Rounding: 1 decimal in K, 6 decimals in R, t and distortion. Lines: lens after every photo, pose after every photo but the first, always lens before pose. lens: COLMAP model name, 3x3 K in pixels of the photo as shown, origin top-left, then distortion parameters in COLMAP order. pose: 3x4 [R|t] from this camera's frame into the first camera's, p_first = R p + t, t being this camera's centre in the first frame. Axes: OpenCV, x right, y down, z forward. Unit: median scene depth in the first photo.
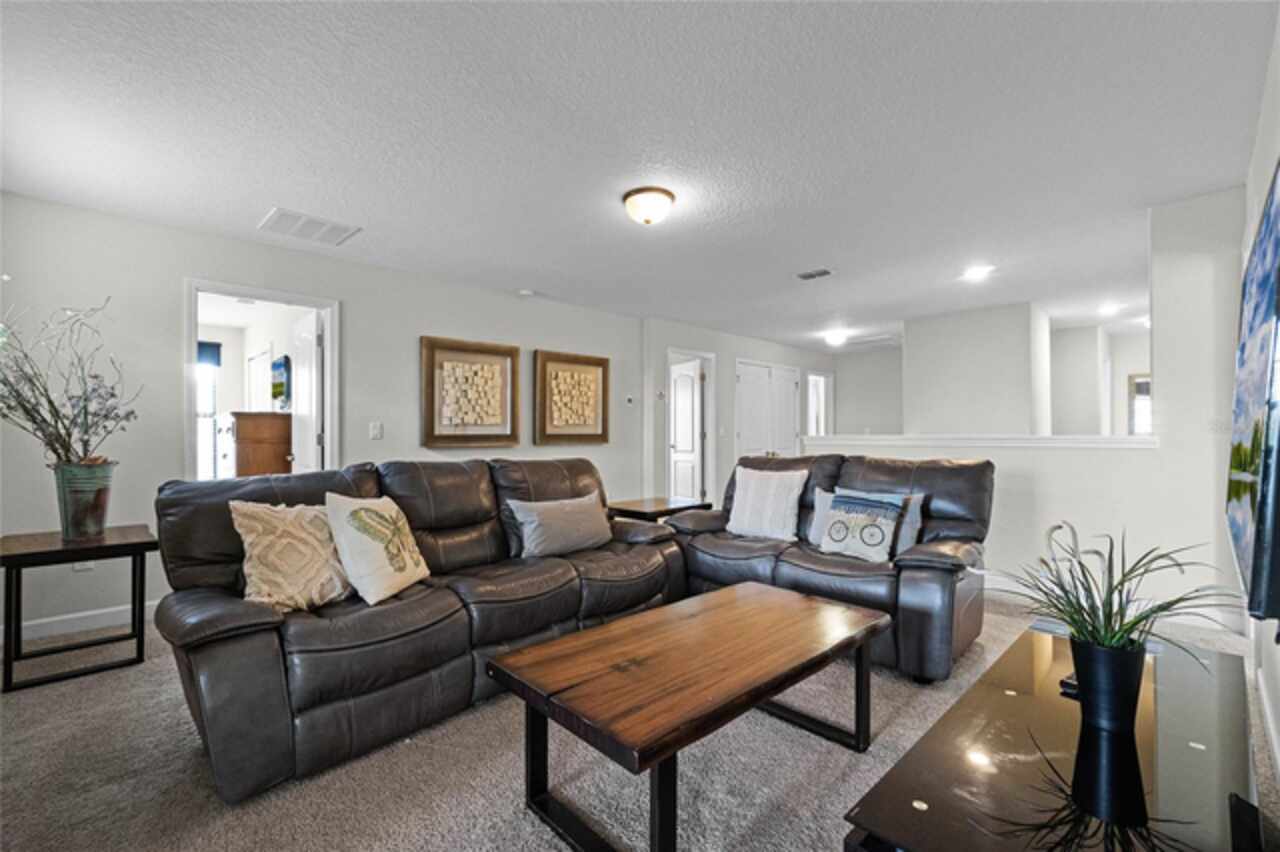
lens RADIAL K [[552.8, 0, 640.0], [0, 552.8, 426.0], [0, 0, 1]] dist [0.001629, 0.000174]
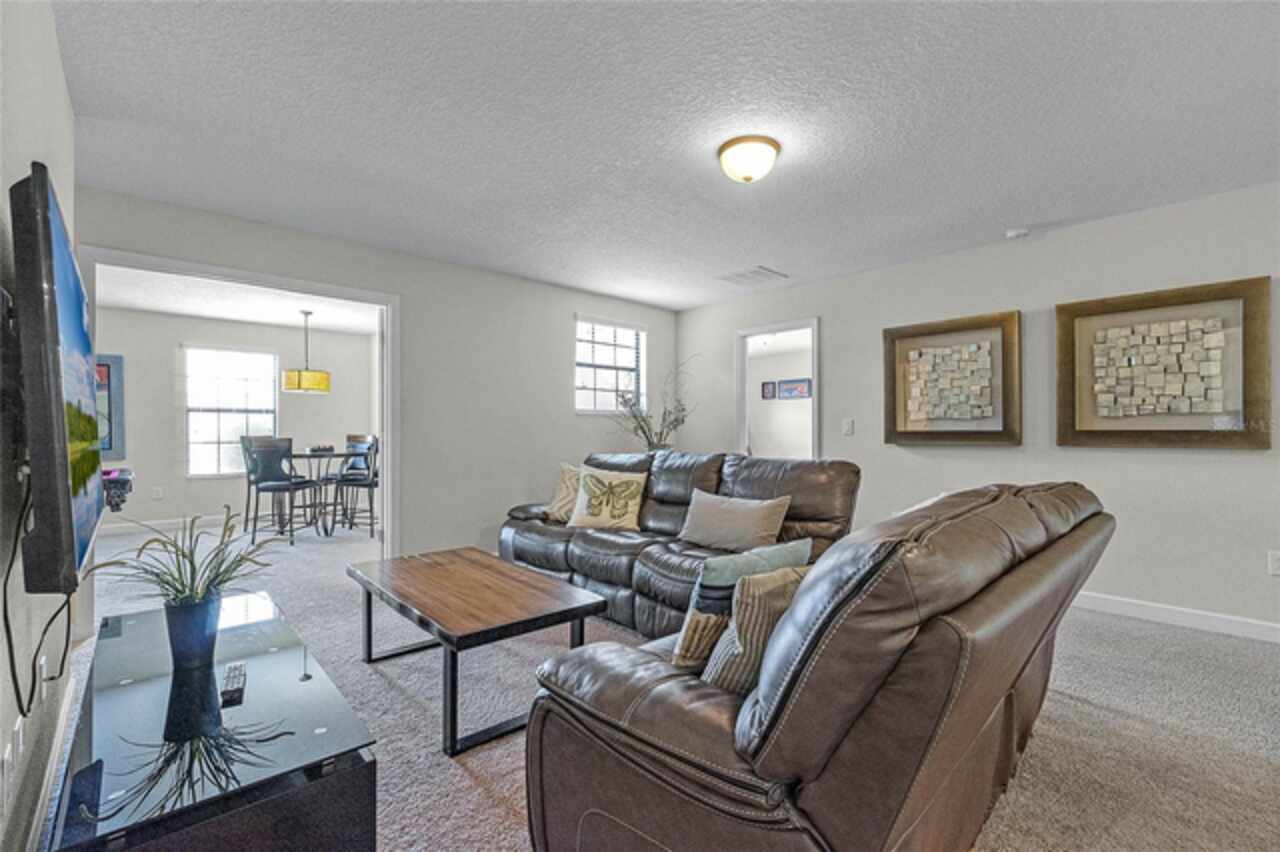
lens RADIAL K [[552.8, 0, 640.0], [0, 552.8, 426.0], [0, 0, 1]] dist [0.001629, 0.000174]
pose [[-0.017537, -0.002524, -0.999843, 0.569489], [0.019609, 0.999804, -0.002868, 0.002045], [0.999654, -0.019656, -0.017484, 0.565476]]
